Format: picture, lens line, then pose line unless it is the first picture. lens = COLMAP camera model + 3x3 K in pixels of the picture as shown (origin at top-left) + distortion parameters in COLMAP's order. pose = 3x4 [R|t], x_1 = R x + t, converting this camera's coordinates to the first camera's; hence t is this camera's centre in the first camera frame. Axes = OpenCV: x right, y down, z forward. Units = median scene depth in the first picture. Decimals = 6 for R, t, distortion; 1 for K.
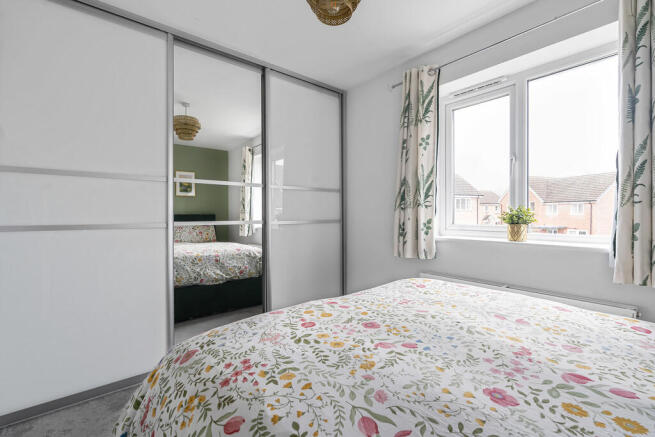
lens RADIAL K [[294.0, 0, 330.0], [0, 294.0, 214.8], [0, 0, 1]] dist [-0.003095, 0.000998]
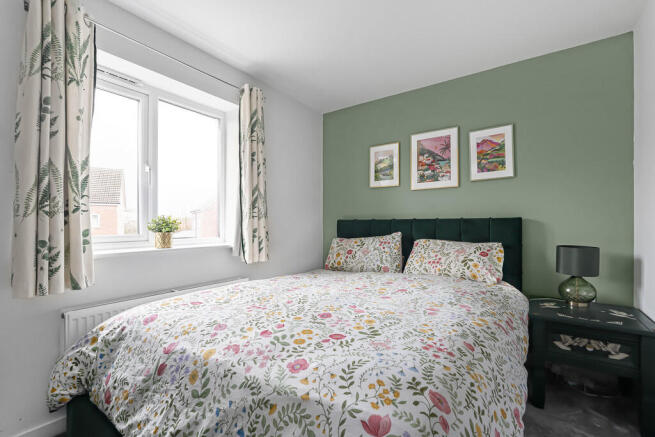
lens RADIAL K [[294.0, 0, 329.9], [0, 294.0, 223.2], [0, 0, 1]] dist [-0.003095, 0.000998]
pose [[-0.284024, 0.001390, 0.958816, -0.991824], [0.000532, 0.999999, -0.001293, 0.001281], [-0.958817, 0.000143, -0.284024, 1.292052]]
